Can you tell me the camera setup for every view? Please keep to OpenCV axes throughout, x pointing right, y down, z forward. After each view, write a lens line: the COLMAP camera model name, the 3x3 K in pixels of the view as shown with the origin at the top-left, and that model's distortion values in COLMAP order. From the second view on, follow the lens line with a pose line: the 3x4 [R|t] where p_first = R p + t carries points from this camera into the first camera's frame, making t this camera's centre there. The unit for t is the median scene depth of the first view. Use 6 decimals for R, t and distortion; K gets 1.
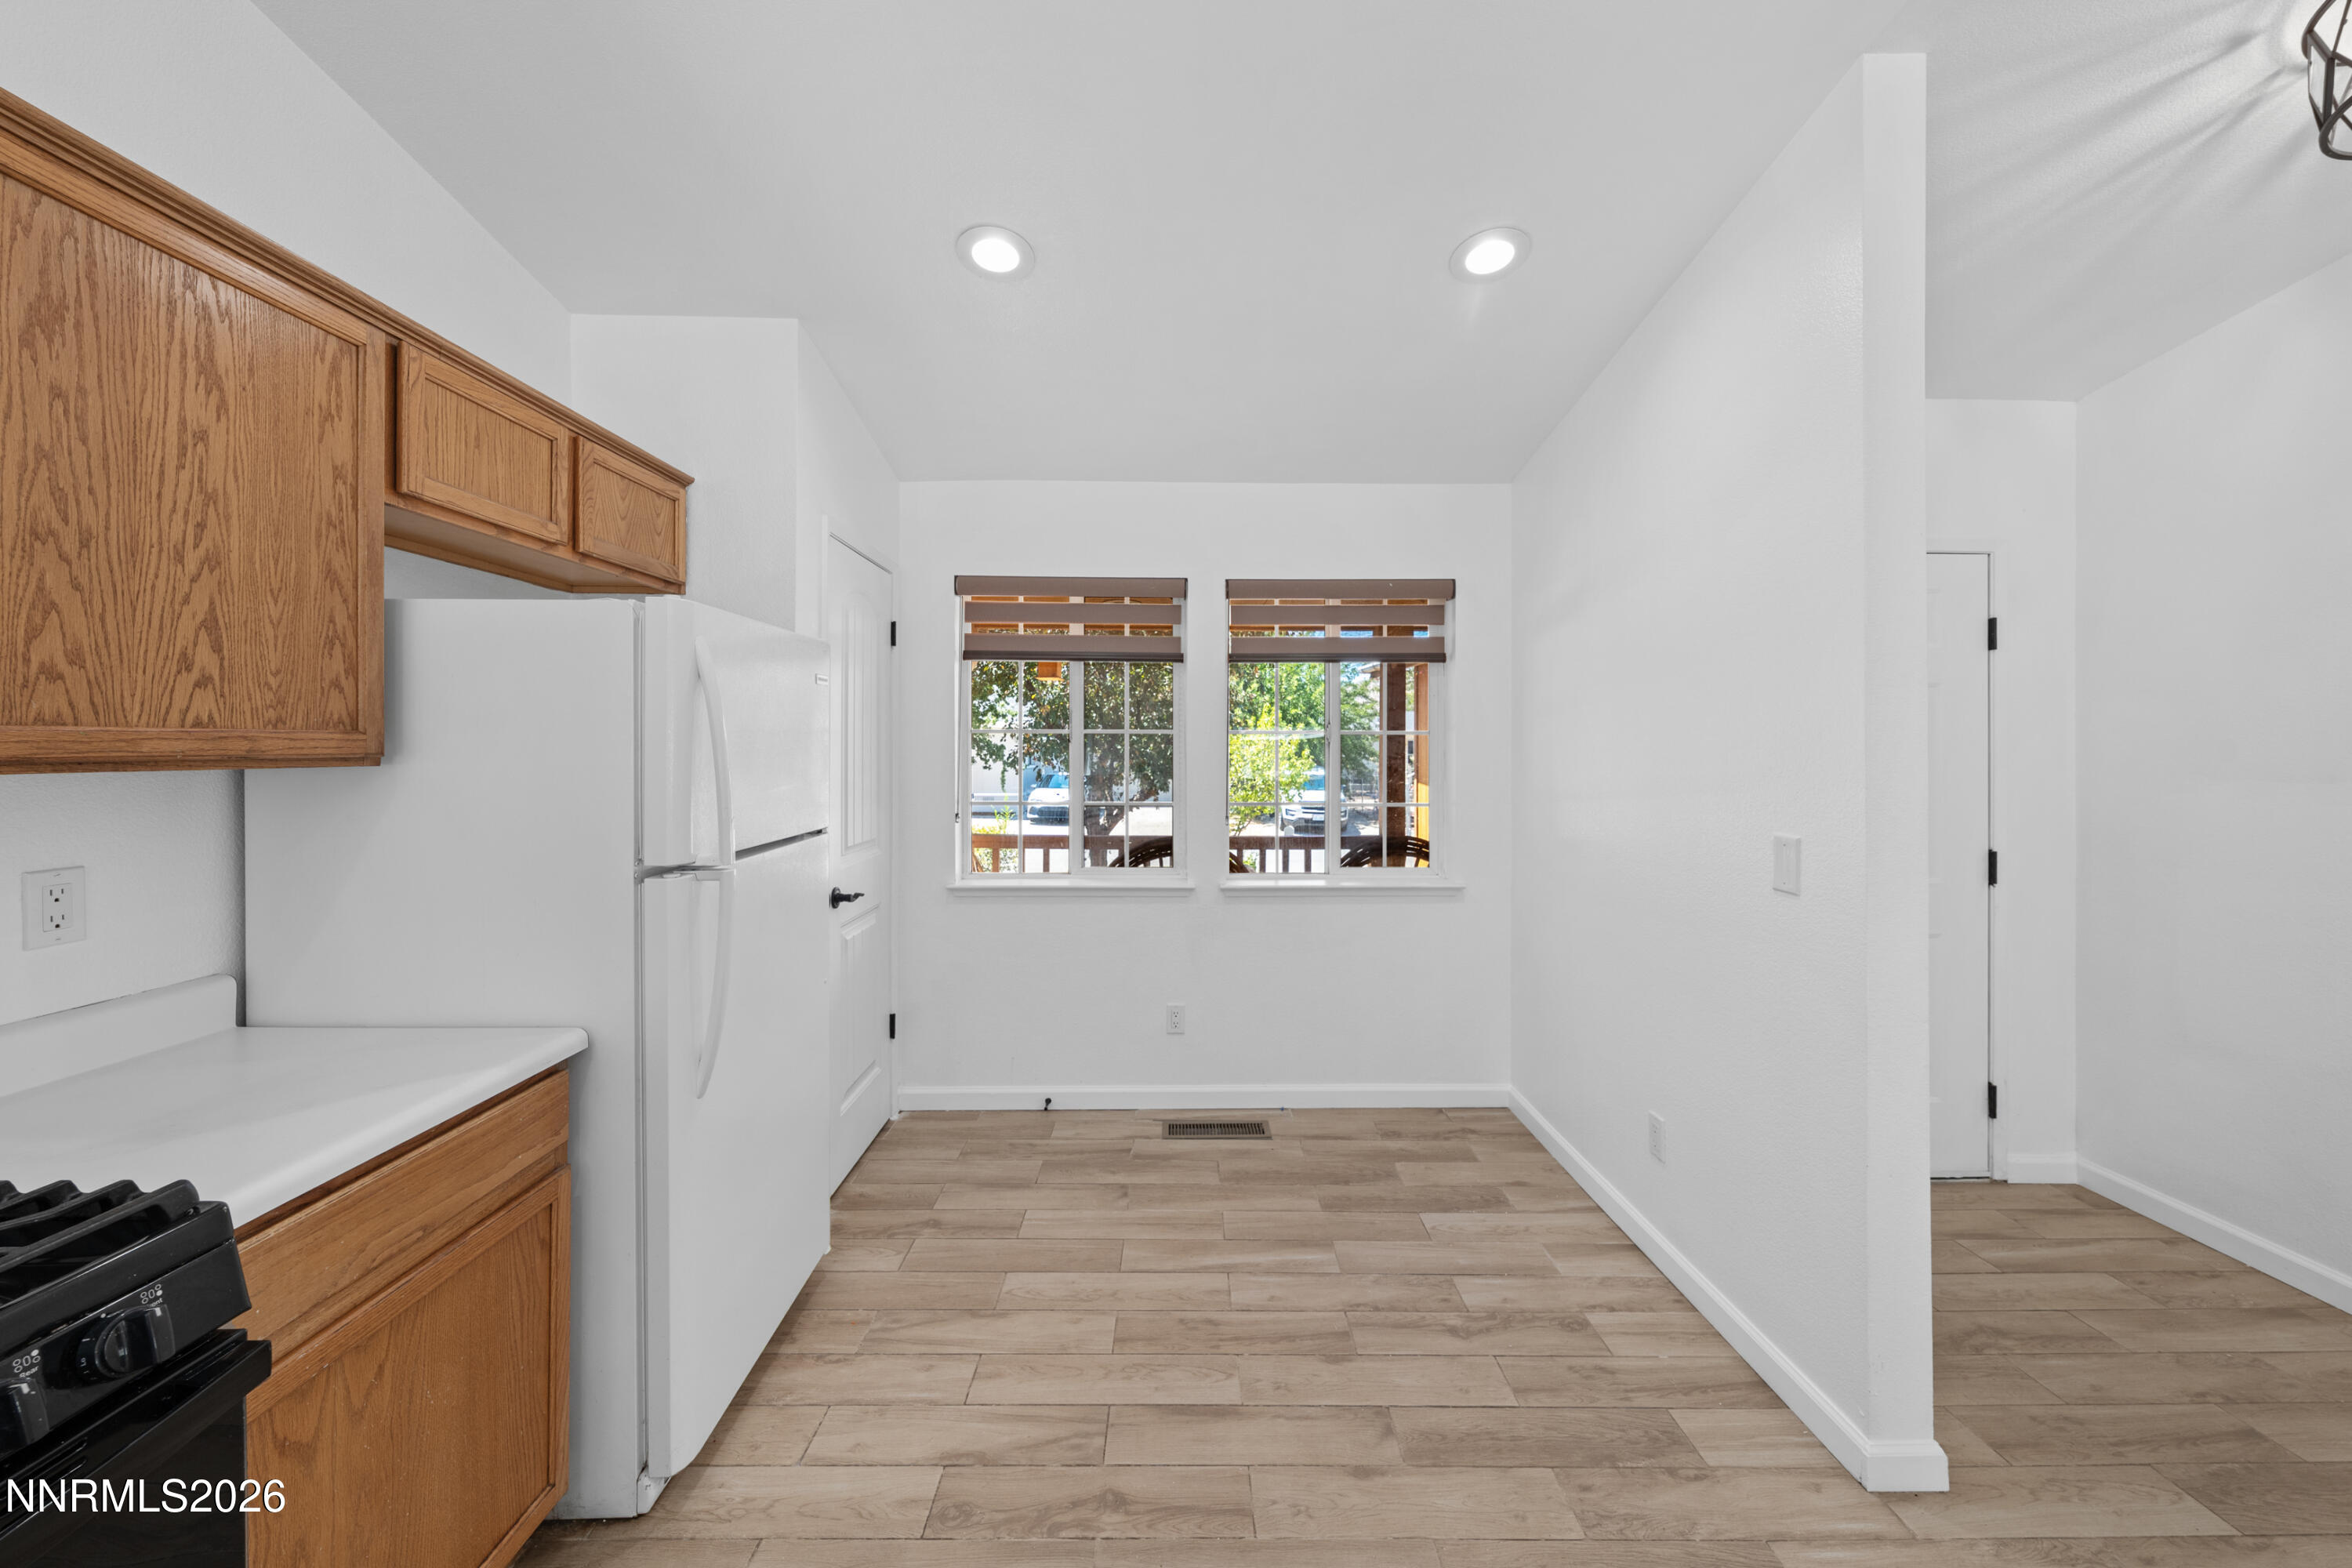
lens RADIAL K [[848.7, 0, 1174.2], [0, 848.7, 750.4], [0, 0, 1]] dist [-0.001039, -0.000288]
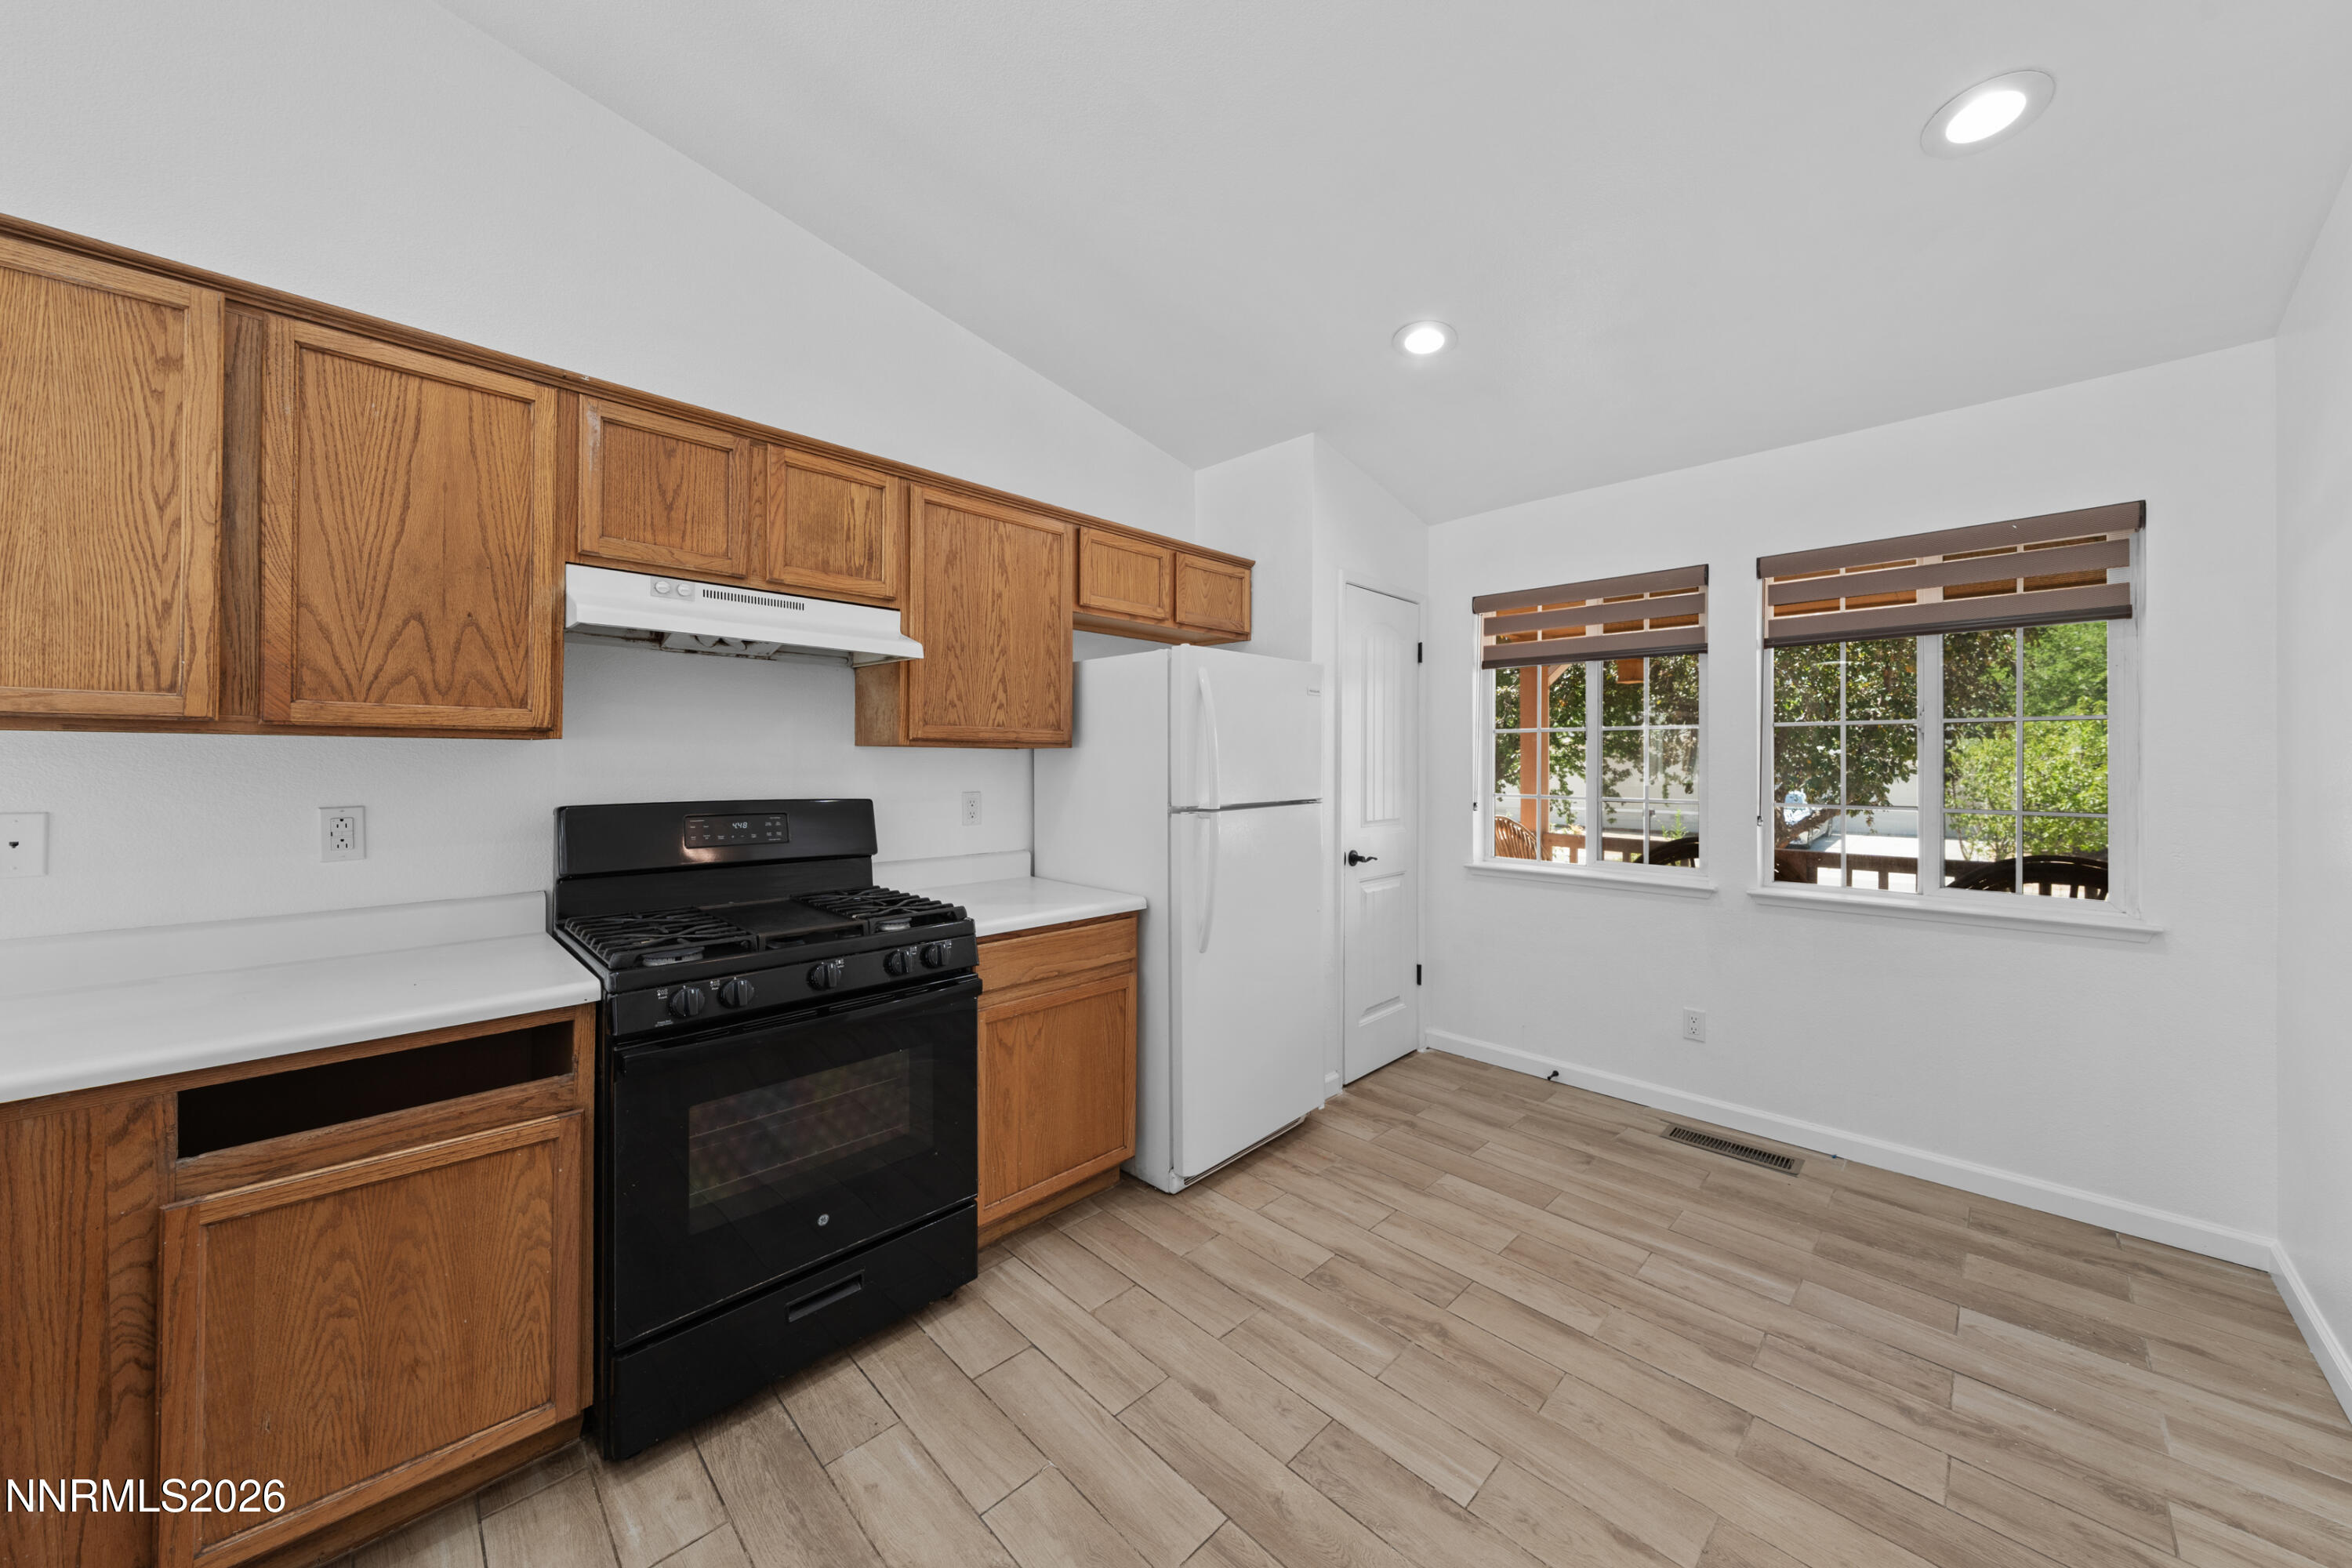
lens RADIAL K [[799.8, 0, 1189.8], [0, 799.8, 764.8], [0, 0, 1]] dist [-0.001132, -0.000323]
pose [[0.707988, 0.001081, -0.706224, 0.350381], [-0.003058, 0.999994, -0.001535, 0.037890], [0.706218, 0.003246, 0.707987, -0.066599]]
